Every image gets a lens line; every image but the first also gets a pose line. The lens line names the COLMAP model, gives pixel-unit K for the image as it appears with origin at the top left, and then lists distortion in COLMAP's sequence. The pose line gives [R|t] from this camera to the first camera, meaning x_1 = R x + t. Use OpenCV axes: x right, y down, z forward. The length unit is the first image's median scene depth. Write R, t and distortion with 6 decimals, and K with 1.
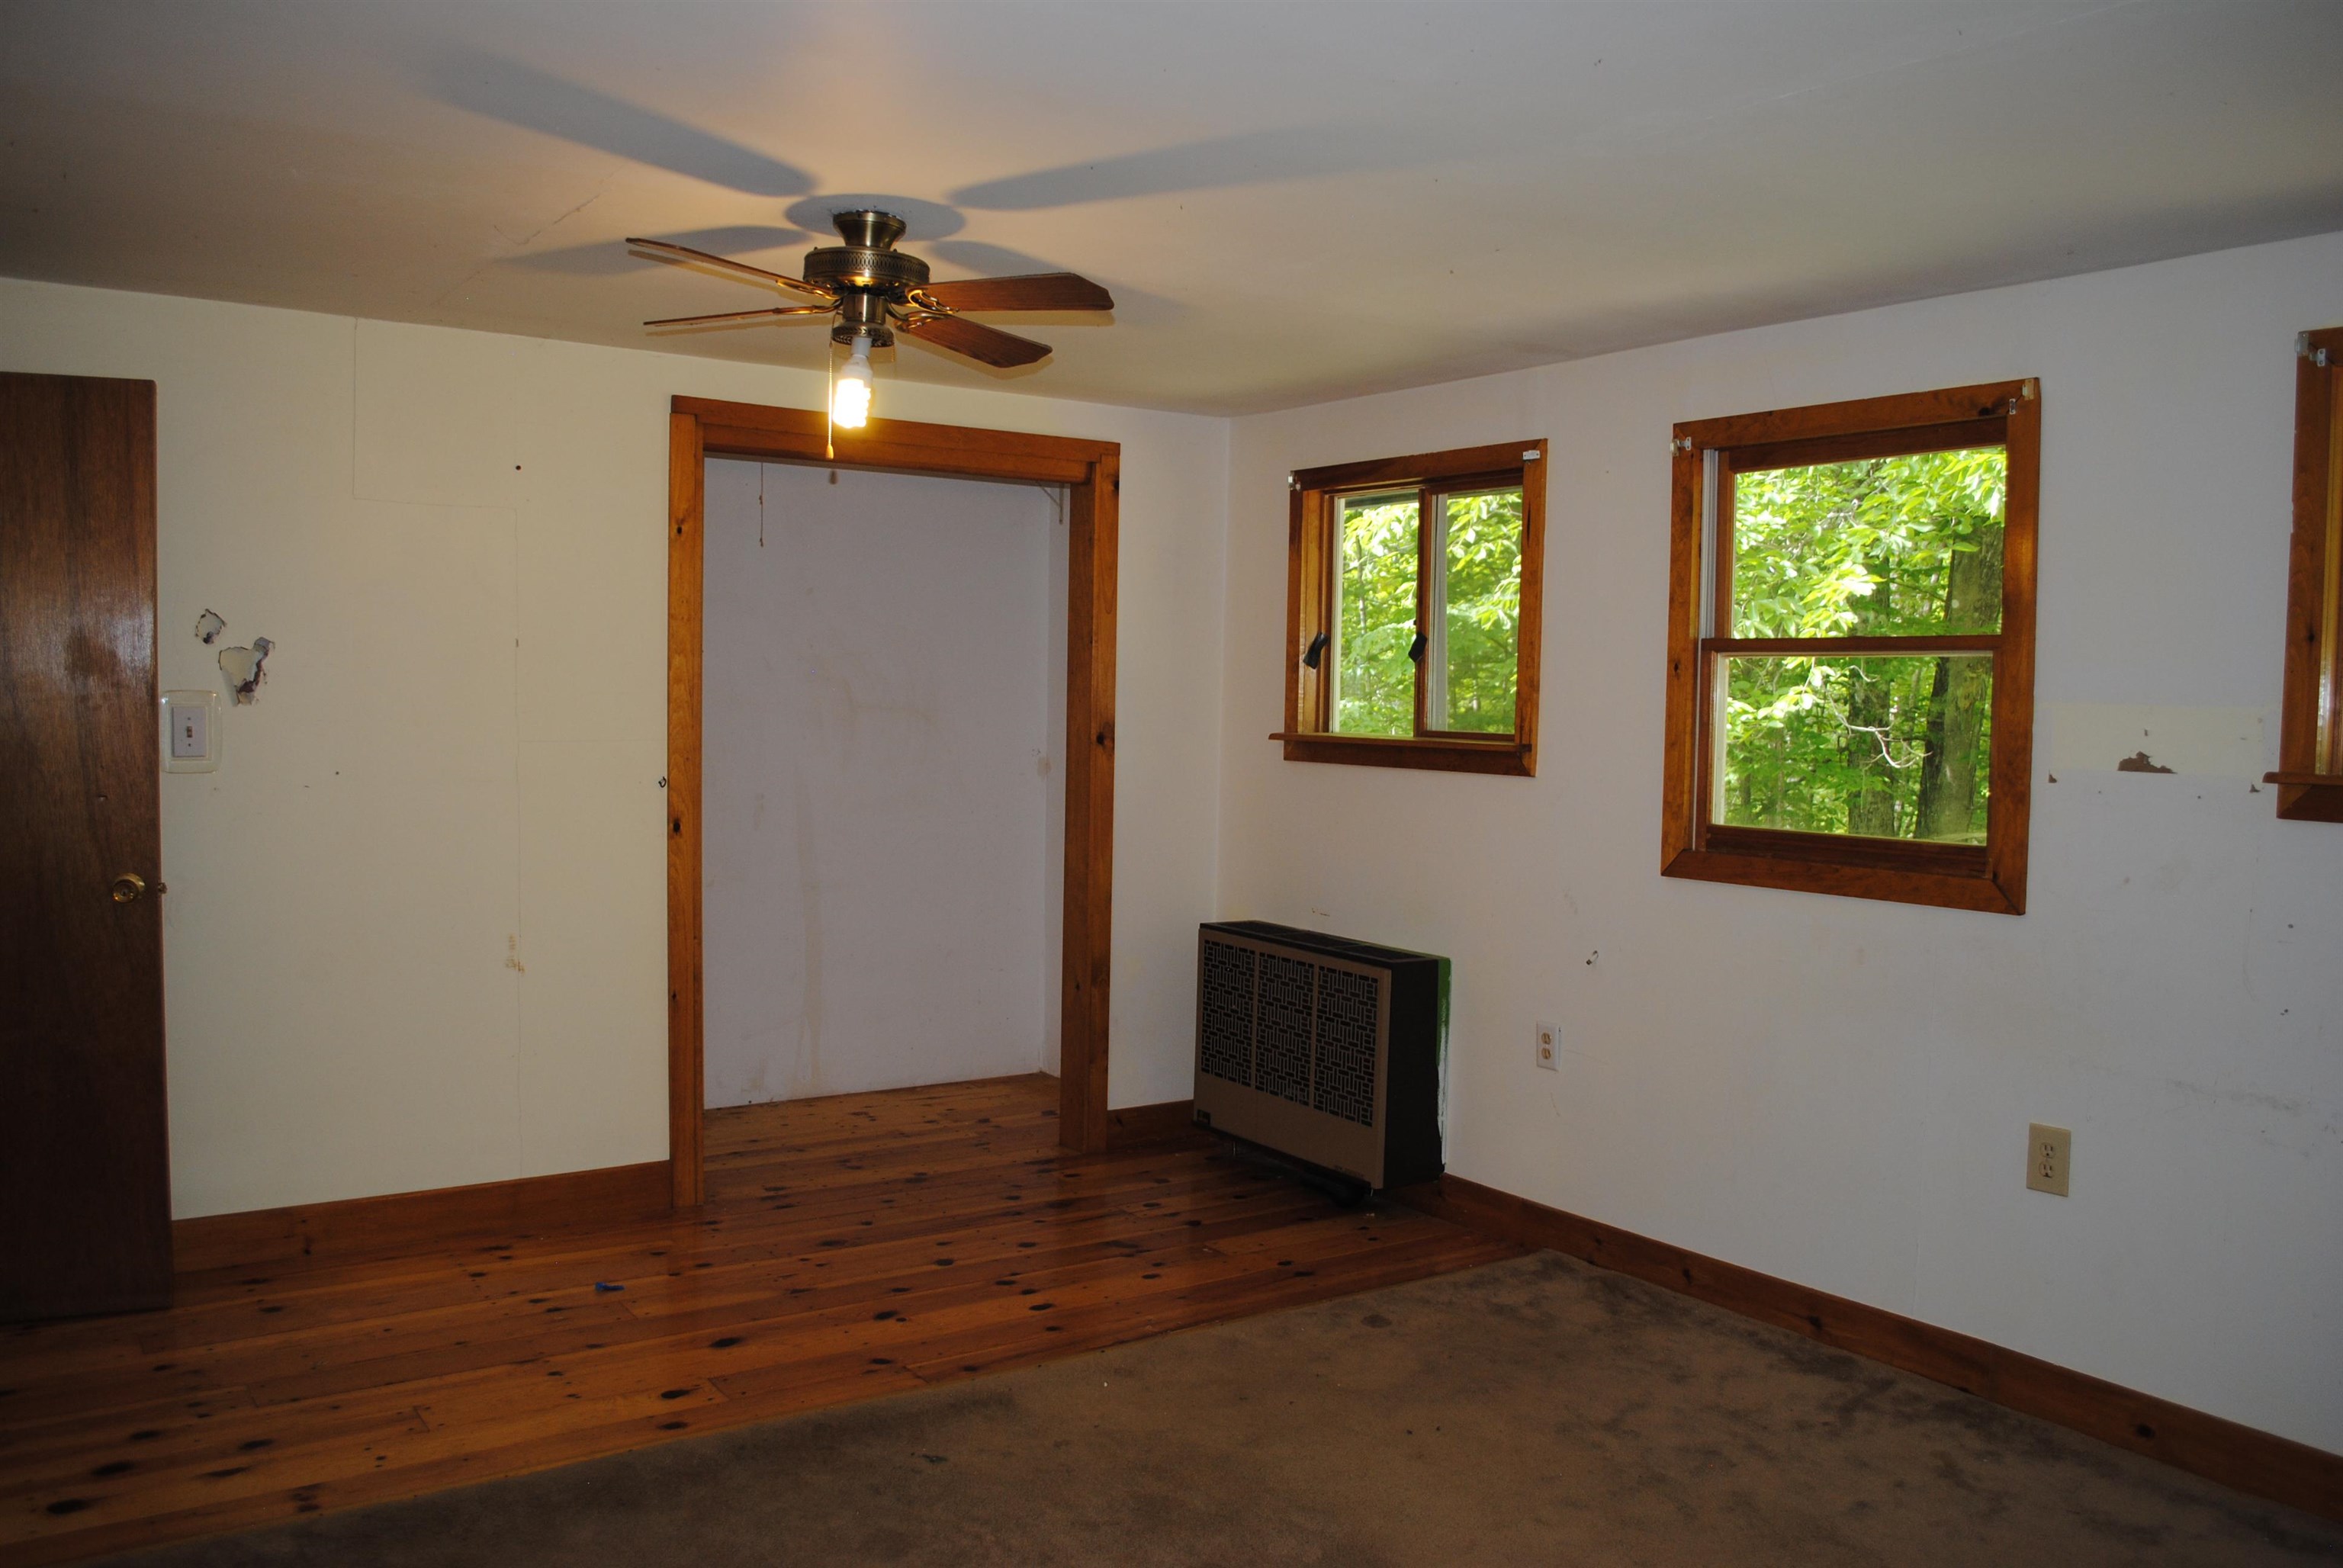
lens RADIAL K [[1874.6, 0, 1174.5], [0, 1874.6, 798.1], [0, 0, 1]] dist [-0.079718, 0.006807]
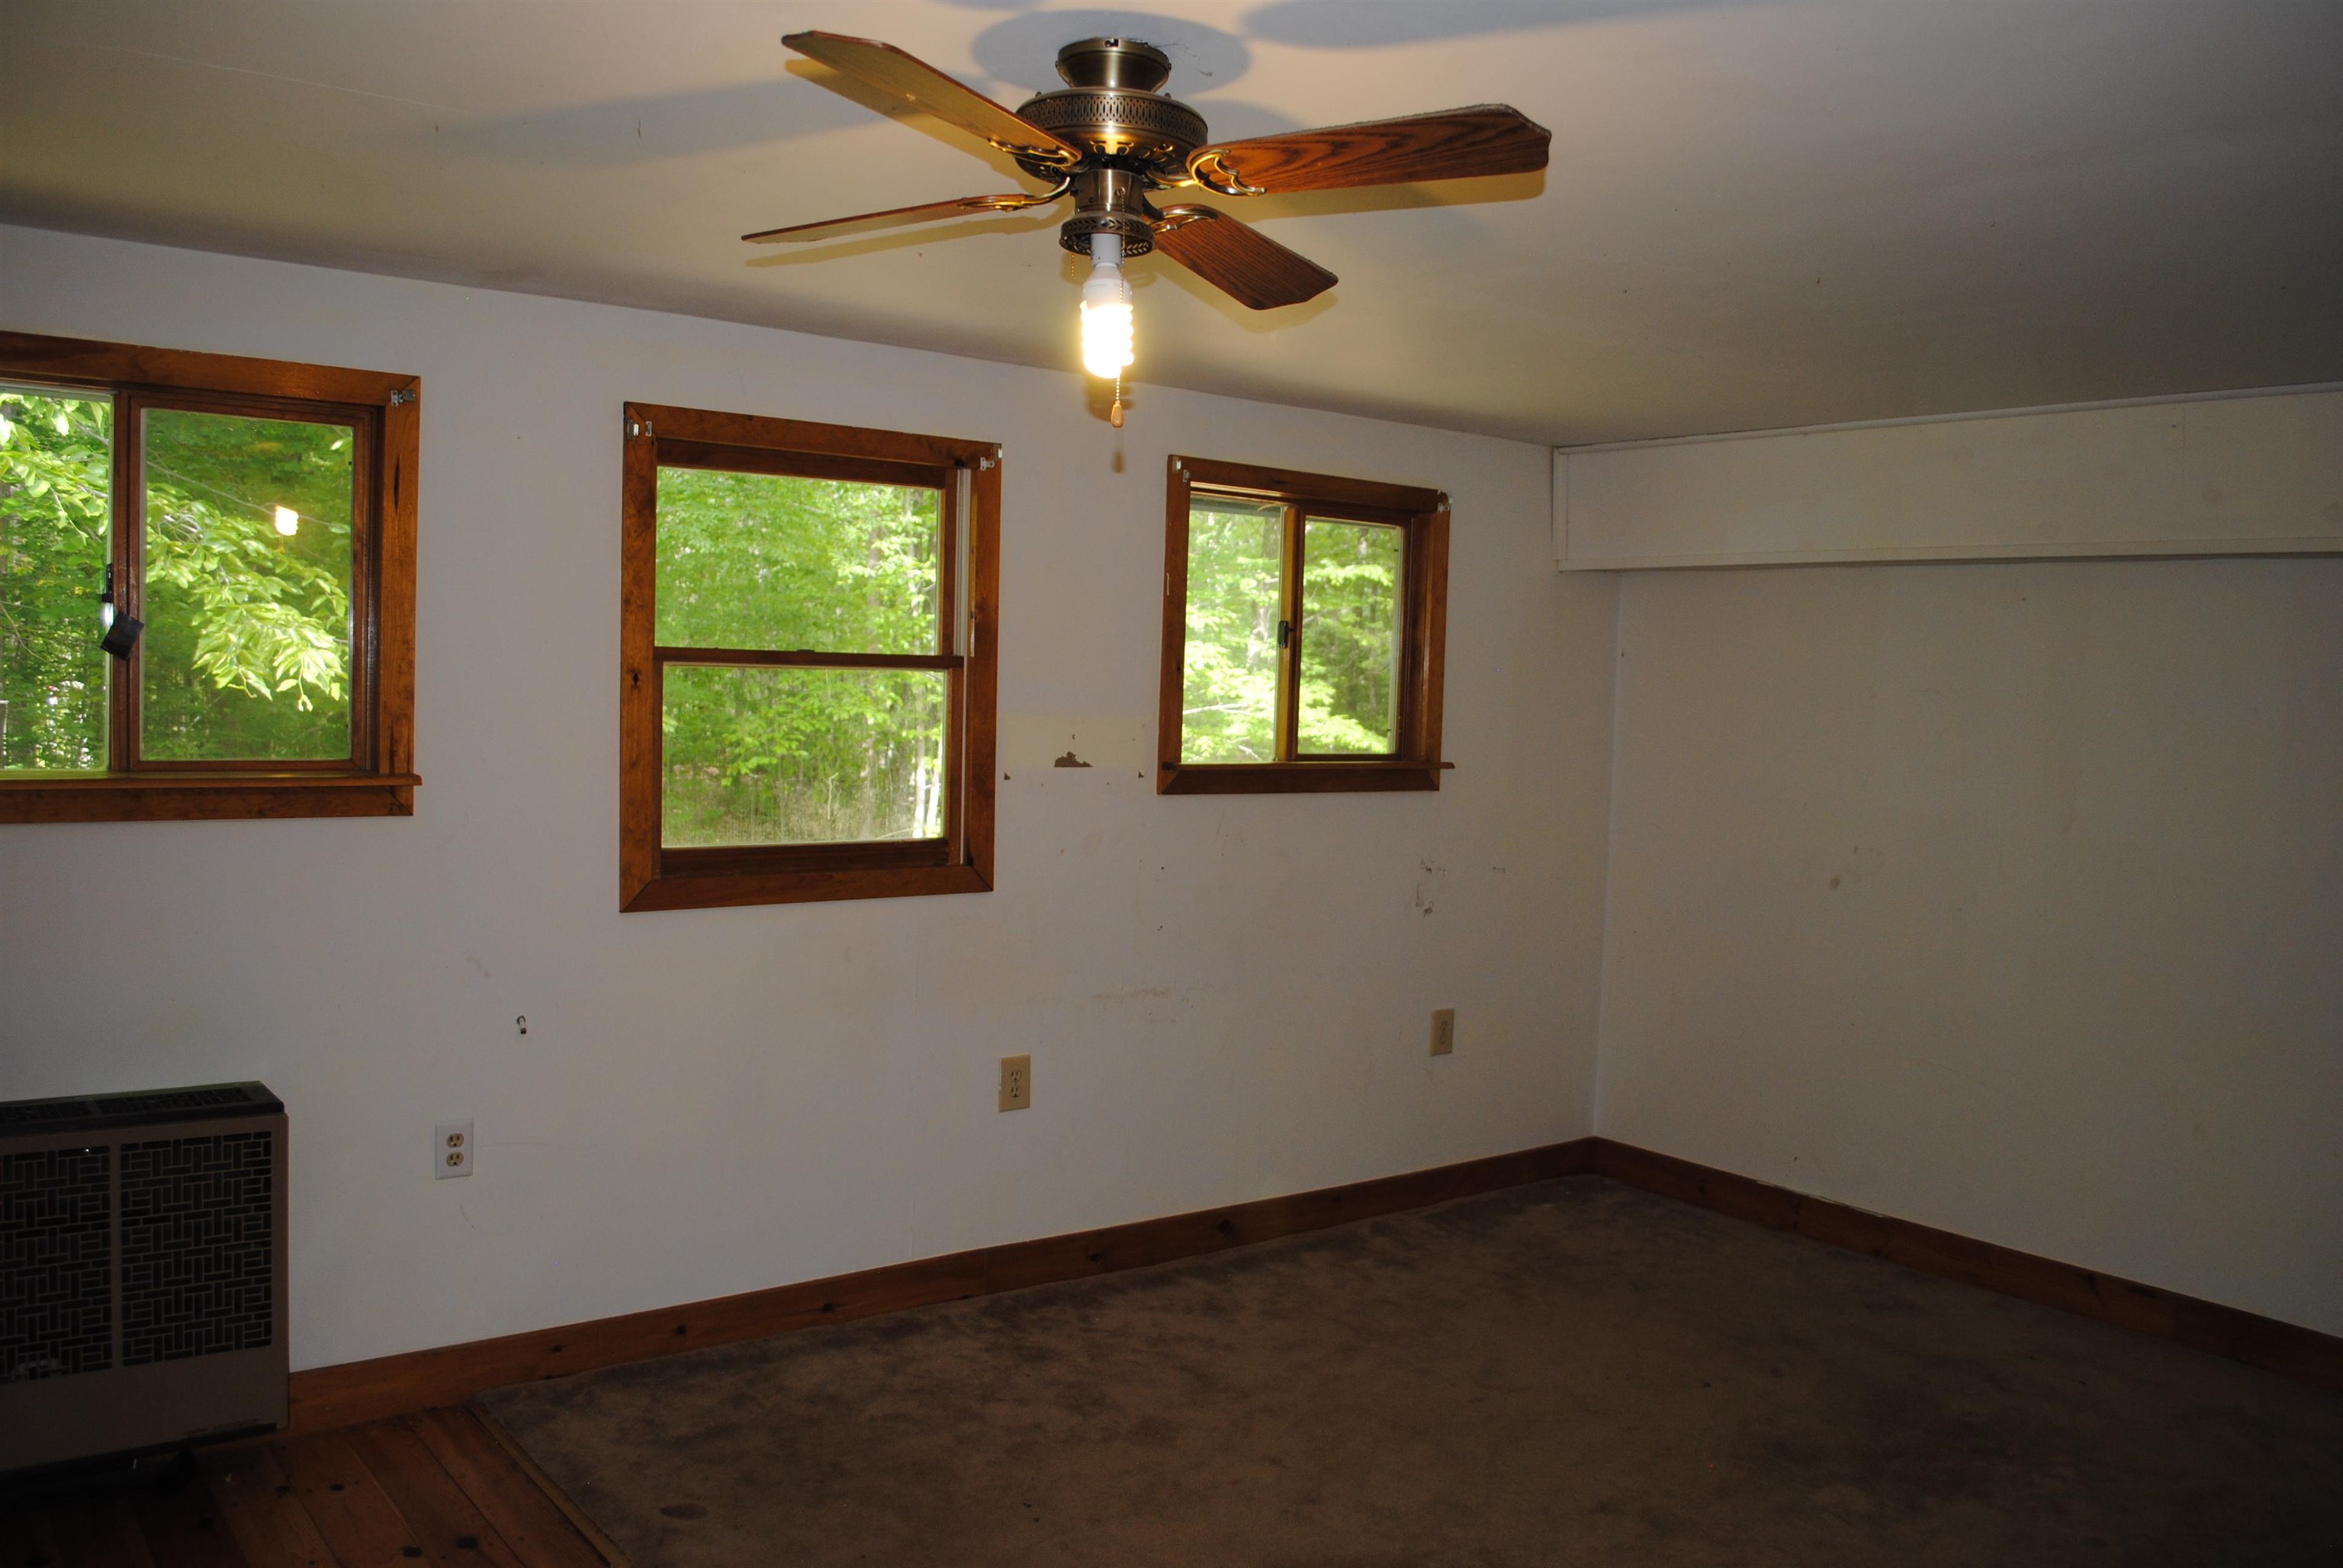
lens RADIAL K [[1874.6, 0, 1174.5], [0, 1874.6, 798.1], [0, 0, 1]] dist [-0.079718, 0.006807]
pose [[-0.050001, -0.087566, 0.994903, -0.693282], [0.023078, 0.995782, 0.088804, -0.094036], [-0.998483, 0.027400, -0.047769, 0.855518]]
